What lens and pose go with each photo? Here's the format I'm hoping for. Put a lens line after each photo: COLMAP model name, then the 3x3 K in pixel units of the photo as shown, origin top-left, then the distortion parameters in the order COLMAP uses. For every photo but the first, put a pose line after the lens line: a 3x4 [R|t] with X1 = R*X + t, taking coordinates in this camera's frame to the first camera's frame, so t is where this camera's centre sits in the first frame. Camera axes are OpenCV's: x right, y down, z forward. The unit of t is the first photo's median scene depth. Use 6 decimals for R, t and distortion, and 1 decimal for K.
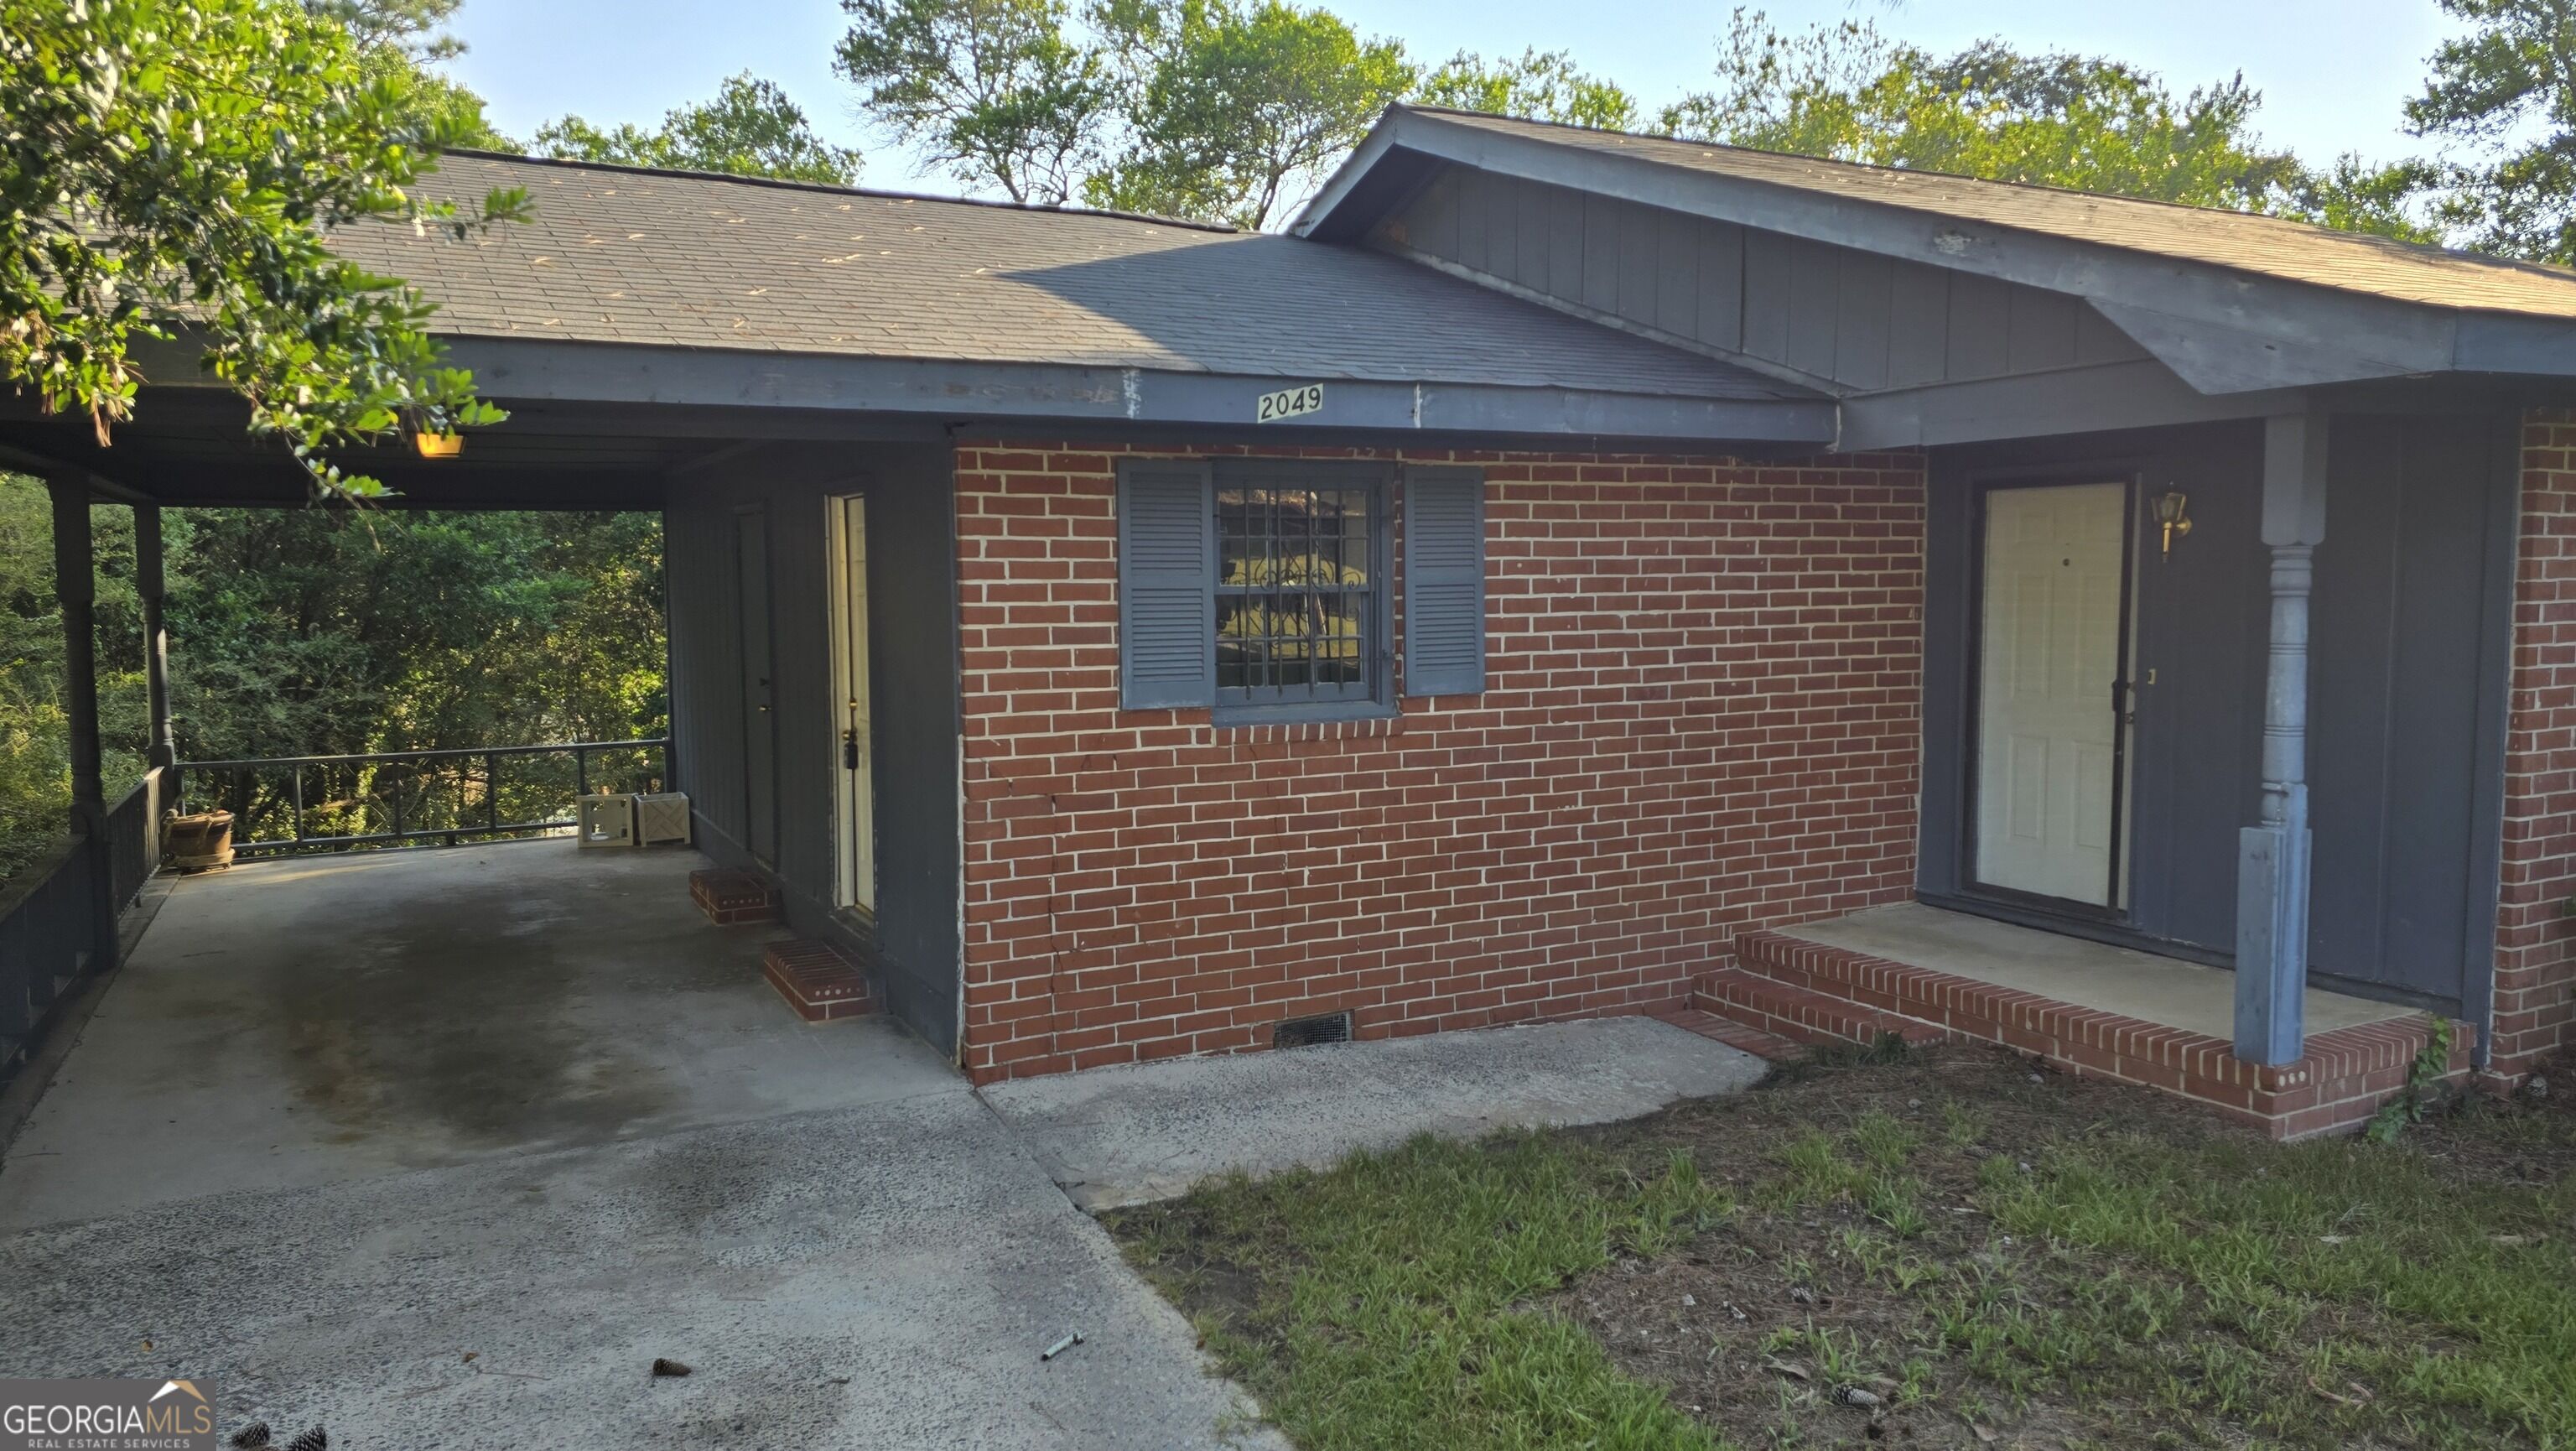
lens RADIAL K [[1756.1, 0, 1288.0], [0, 1756.1, 725.5], [0, 0, 1]] dist [0.197068, -0.311275]
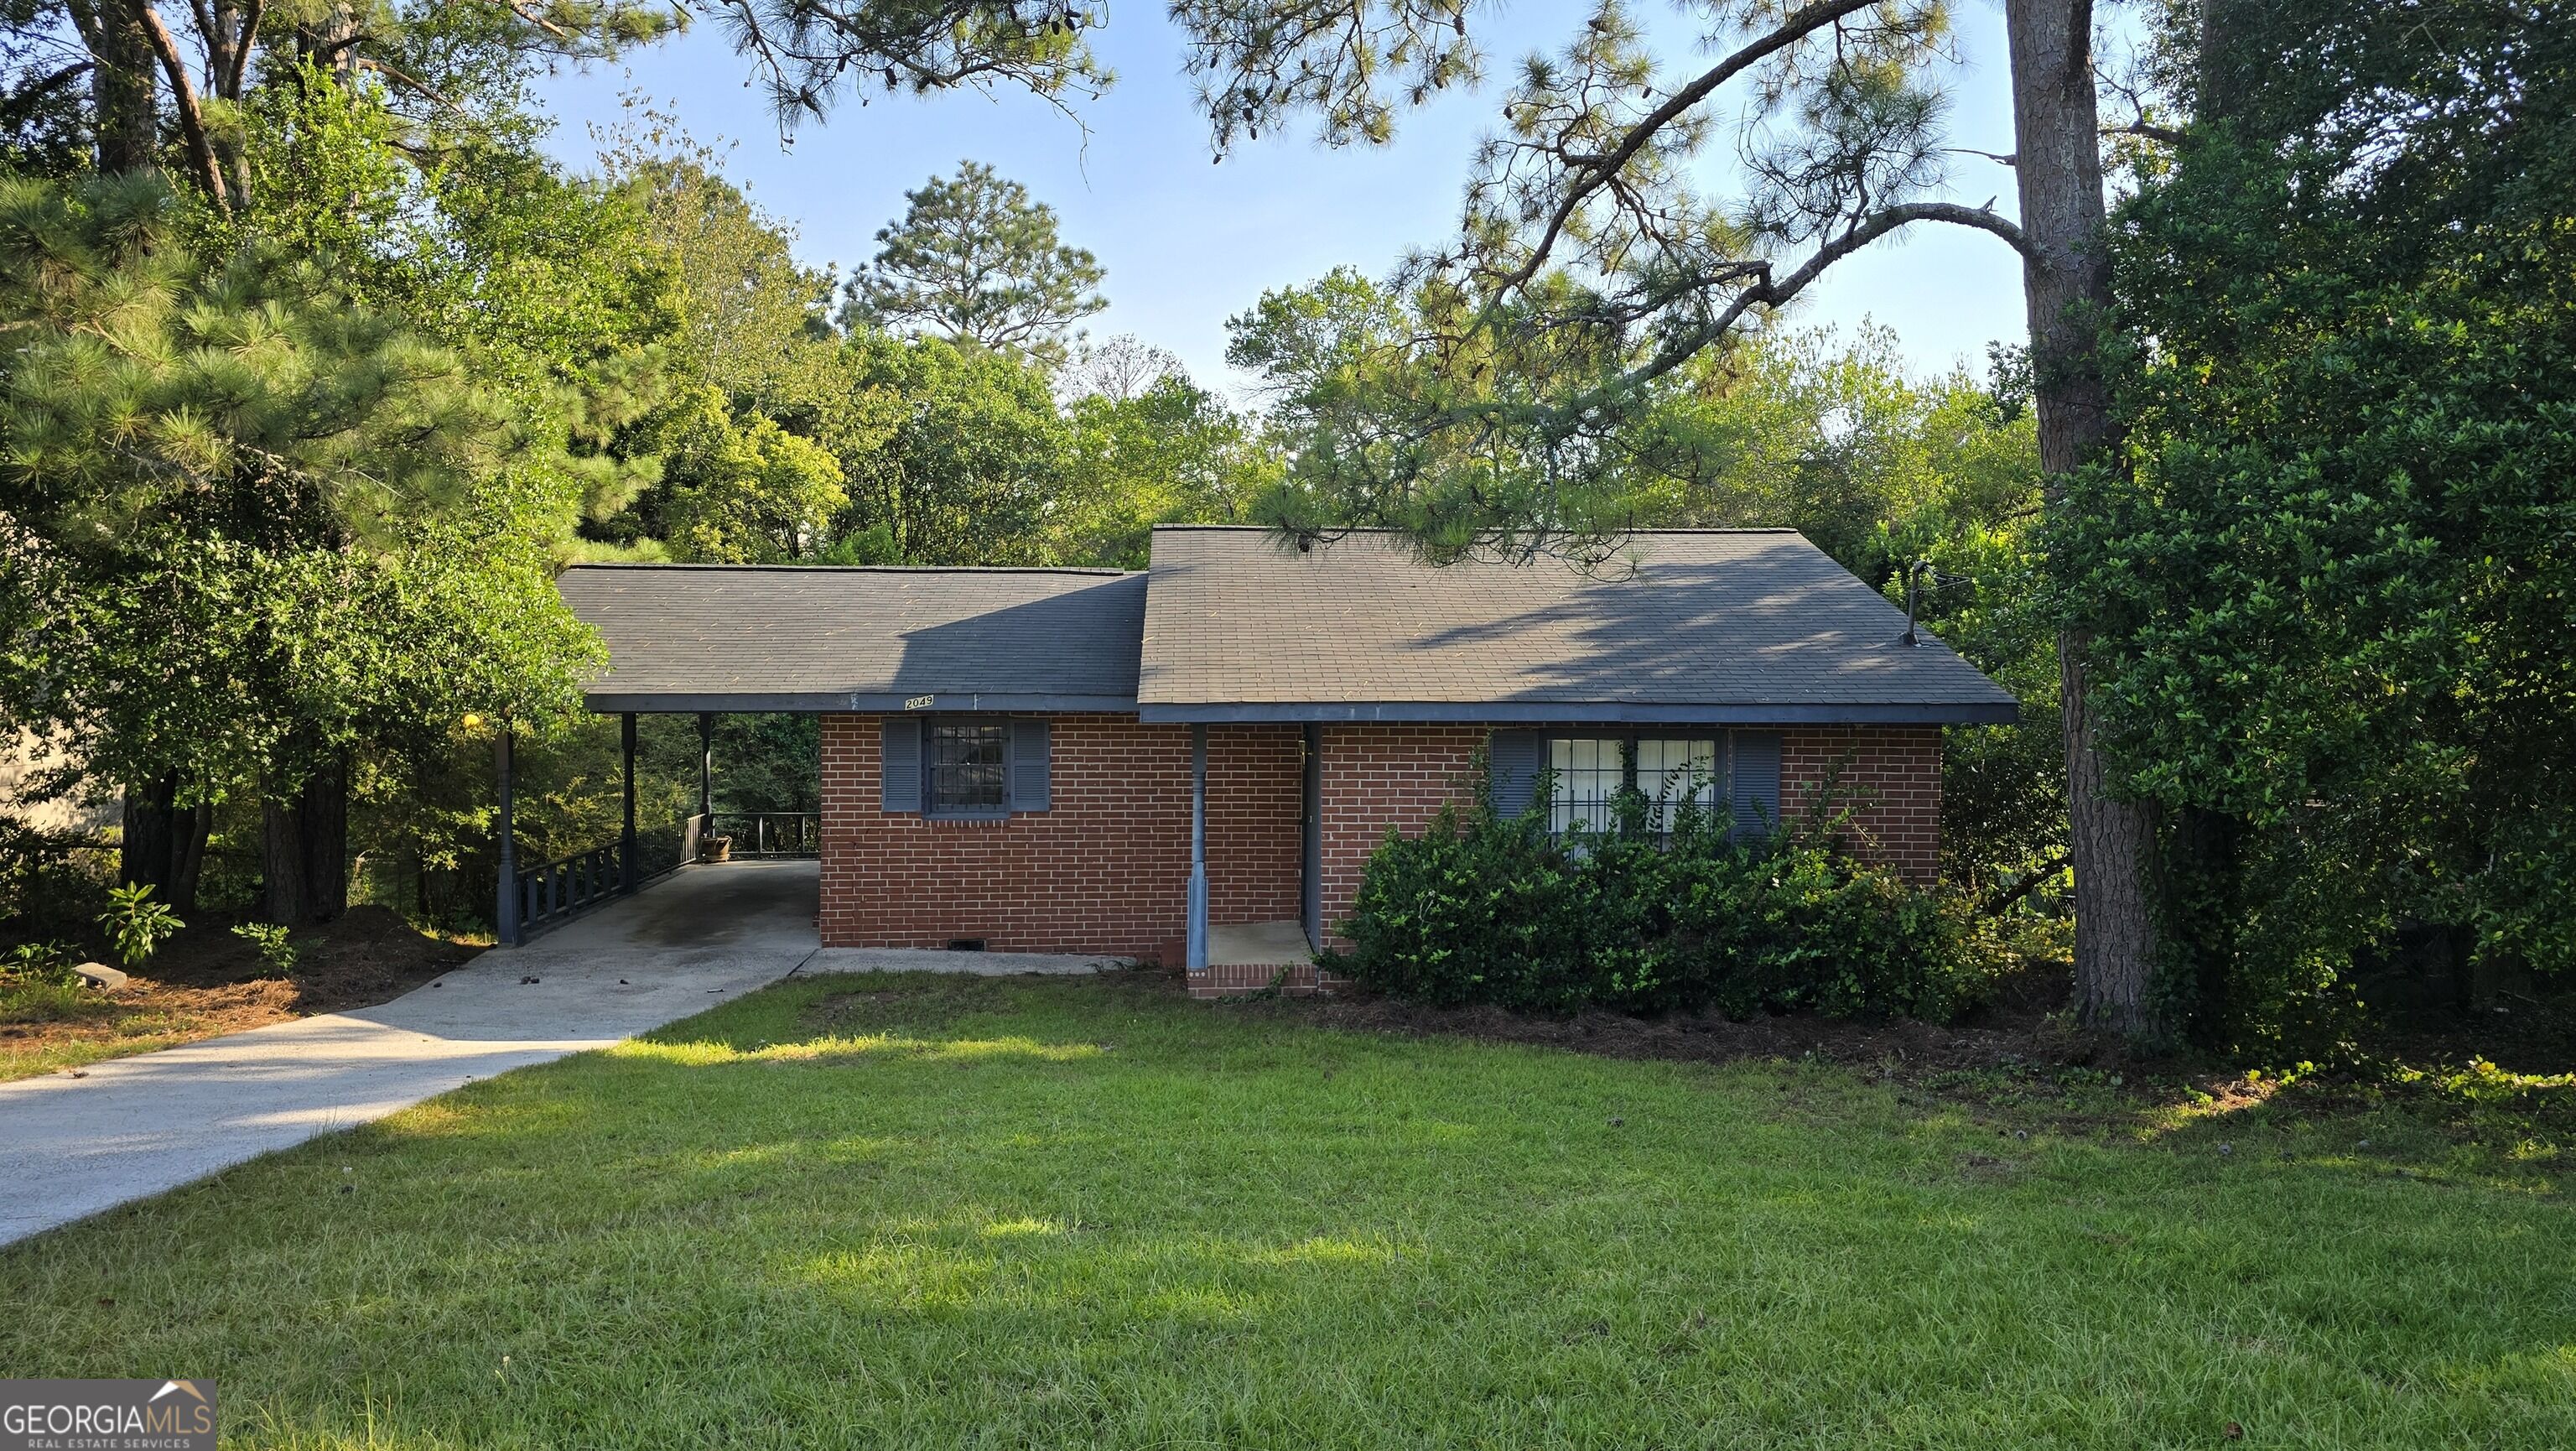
lens RADIAL K [[1766.7, 0, 1279.9], [0, 1766.7, 729.1], [0, 0, 1]] dist [0.144256, -0.206852]
pose [[0.912561, 0.031436, -0.407732, 1.286709], [-0.047349, 0.998458, -0.028992, -0.070231], [0.406191, 0.045763, 0.912641, -1.004784]]
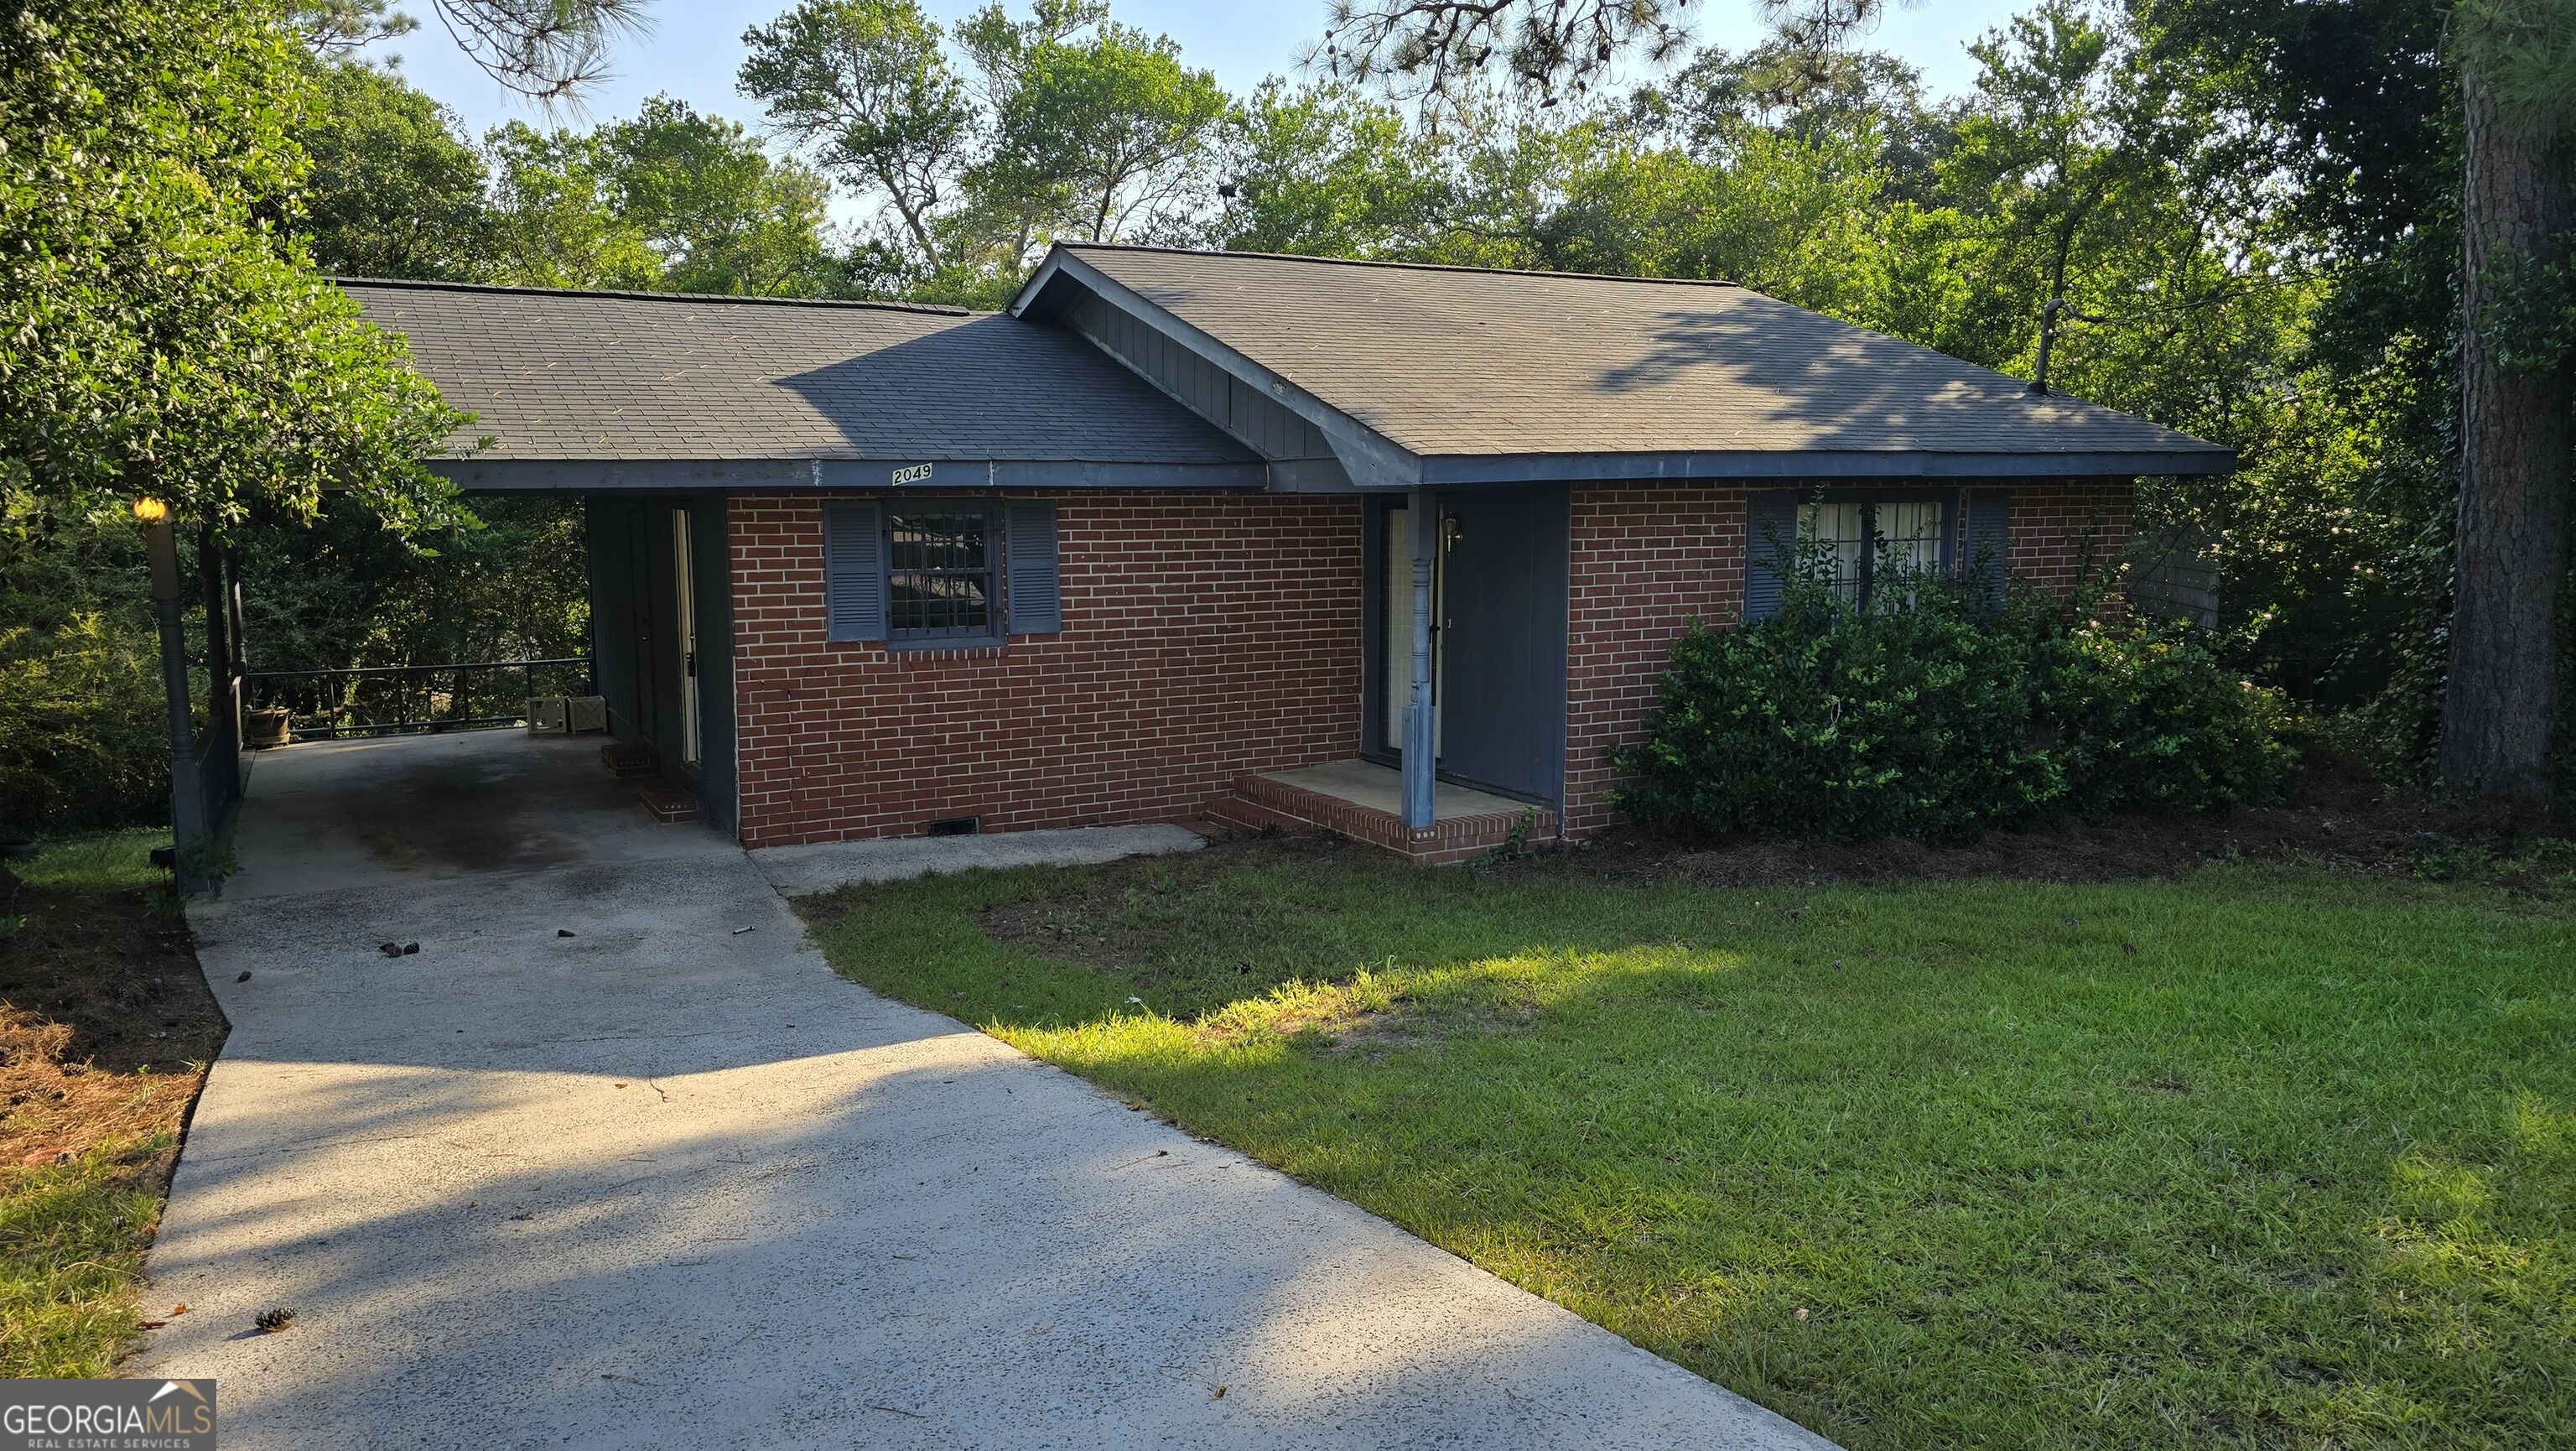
lens RADIAL K [[1766.7, 0, 1279.9], [0, 1766.7, 729.1], [0, 0, 1]] dist [0.144256, -0.206852]
pose [[0.999875, 0.000367, 0.015830, 0.278322], [-0.001111, 0.998895, 0.046980, -0.005335], [-0.015795, -0.046992, 0.998770, -0.675770]]
